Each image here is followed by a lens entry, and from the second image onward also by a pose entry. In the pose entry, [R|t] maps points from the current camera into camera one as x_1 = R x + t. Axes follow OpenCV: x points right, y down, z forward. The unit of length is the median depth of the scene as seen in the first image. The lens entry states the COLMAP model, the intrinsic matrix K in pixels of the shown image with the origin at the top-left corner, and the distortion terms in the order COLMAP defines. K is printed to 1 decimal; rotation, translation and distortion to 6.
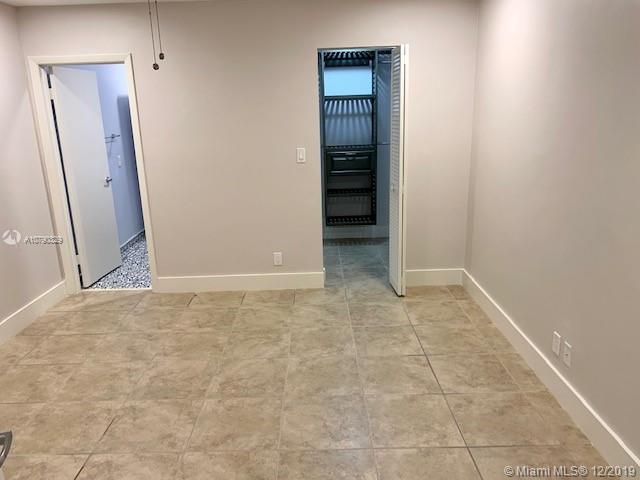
lens RADIAL K [[489.9, 0, 319.8], [0, 489.9, 239.8], [0, 0, 1]] dist [-0.005954, -0.004107]
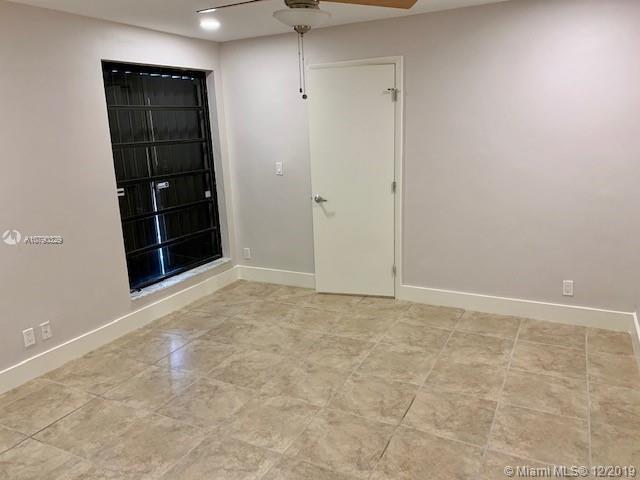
lens RADIAL K [[489.9, 0, 320.2], [0, 489.9, 241.2], [0, 0, 1]] dist [-0.005954, -0.004107]
pose [[-0.883611, -0.050397, 0.465502, -0.724032], [0.181372, 0.879730, 0.439521, -0.408595], [-0.431667, 0.472795, -0.768198, 1.553656]]
